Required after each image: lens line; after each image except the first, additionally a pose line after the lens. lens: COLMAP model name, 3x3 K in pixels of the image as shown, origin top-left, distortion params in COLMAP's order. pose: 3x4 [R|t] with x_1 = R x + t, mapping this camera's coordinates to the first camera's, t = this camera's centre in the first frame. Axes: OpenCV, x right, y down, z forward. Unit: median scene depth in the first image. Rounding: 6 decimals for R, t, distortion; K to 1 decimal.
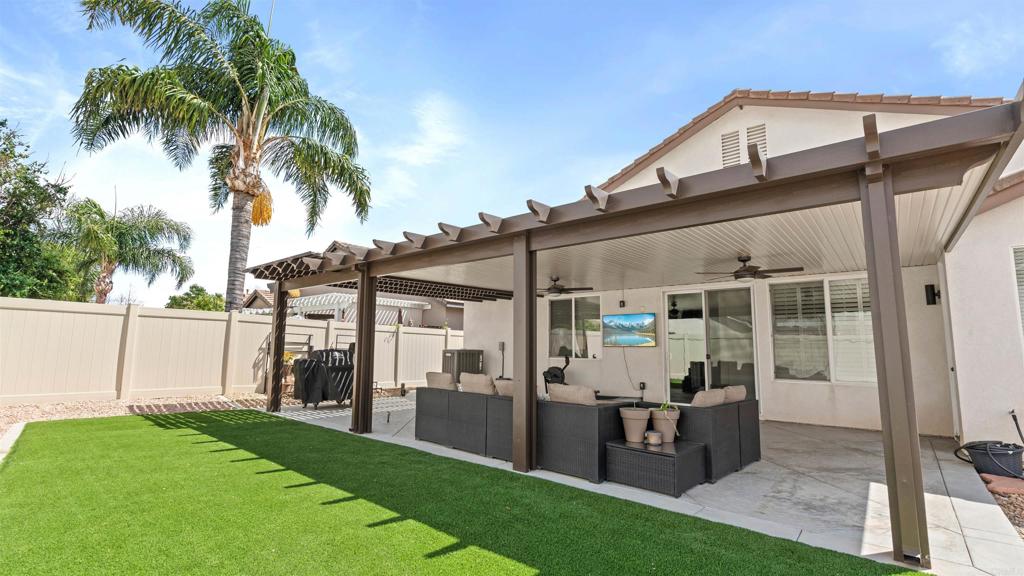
lens RADIAL K [[464.1, 0, 509.1], [0, 464.1, 294.5], [0, 0, 1]] dist [-0.002262, 0.005303]
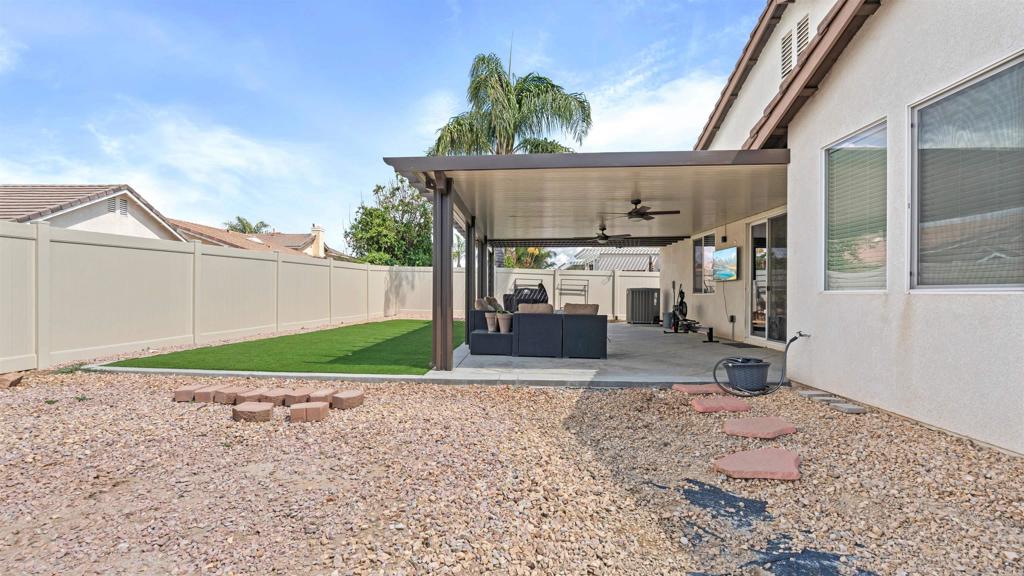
lens RADIAL K [[464.1, 0, 509.1], [0, 464.1, 294.5], [0, 0, 1]] dist [-0.002262, 0.005303]
pose [[0.607409, -0.004527, -0.794376, 0.810831], [0.091098, 0.993784, 0.063993, 0.034242], [0.789148, -0.111237, 0.604046, 0.004911]]
